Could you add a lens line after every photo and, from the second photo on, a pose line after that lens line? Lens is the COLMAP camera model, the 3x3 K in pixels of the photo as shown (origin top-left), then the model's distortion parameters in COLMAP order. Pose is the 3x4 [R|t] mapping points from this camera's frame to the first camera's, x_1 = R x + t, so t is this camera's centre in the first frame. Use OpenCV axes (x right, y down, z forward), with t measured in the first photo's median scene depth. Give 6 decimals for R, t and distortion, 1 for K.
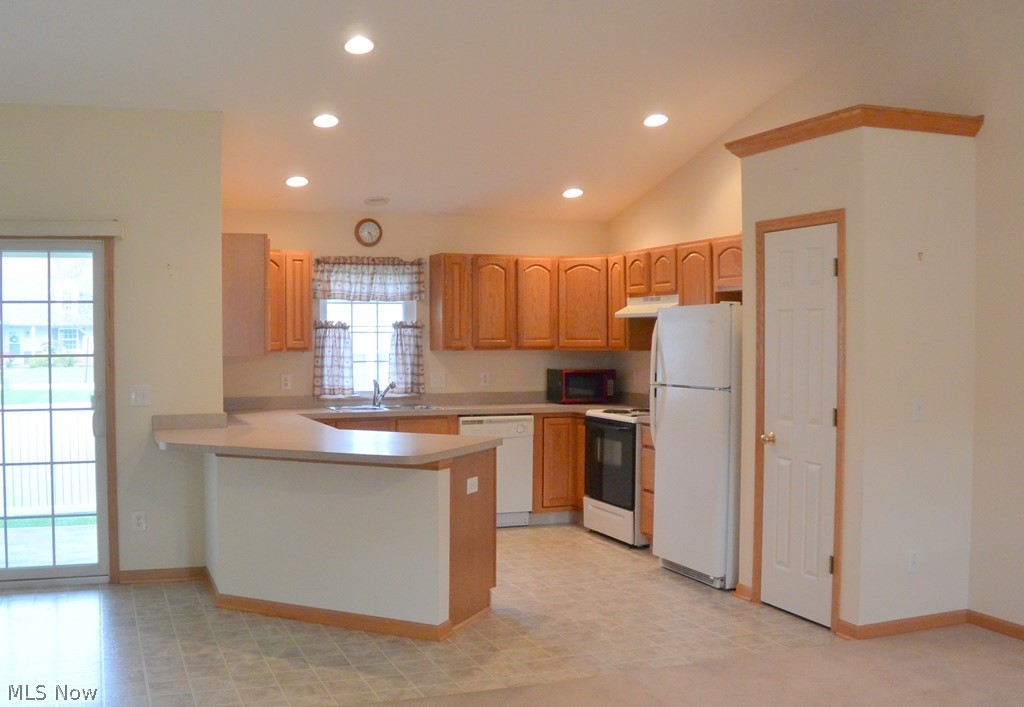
lens RADIAL K [[1041.7, 0, 451.1], [0, 1041.7, 370.9], [0, 0, 1]] dist [-0.135053, 0.000000]
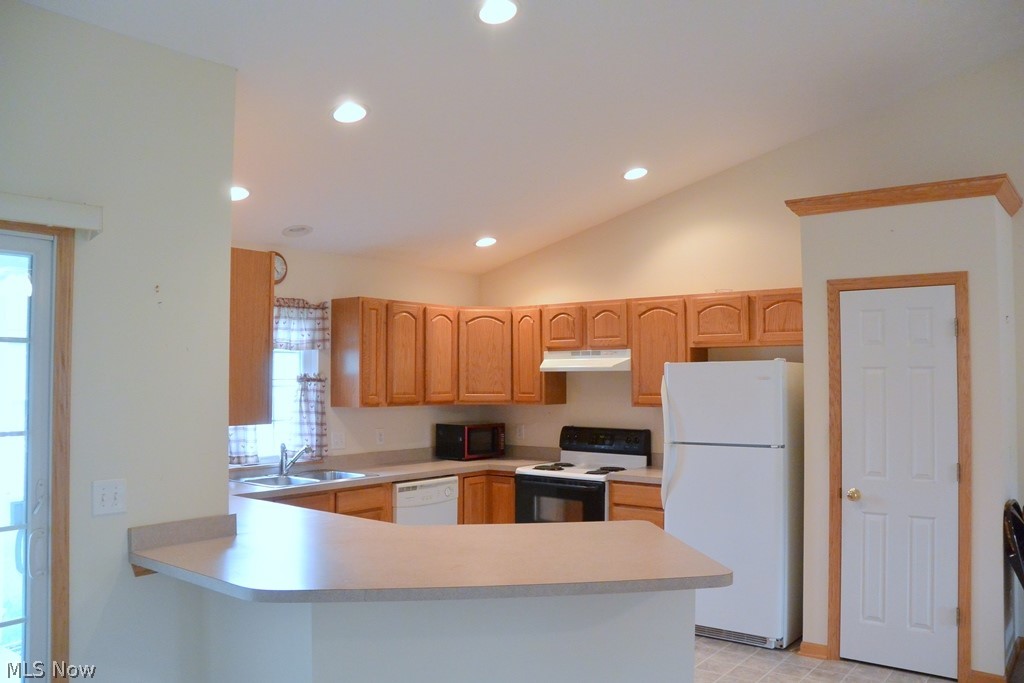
lens RADIAL K [[806.4, 0, 512.0], [0, 806.4, 345.8], [0, 0, 1]] dist [-0.171426, 0.104263]
pose [[0.843136, 0.023110, 0.537203, -0.264008], [0.017032, 0.997427, -0.069640, -0.022244], [-0.537430, 0.067866, 0.840573, 0.363015]]
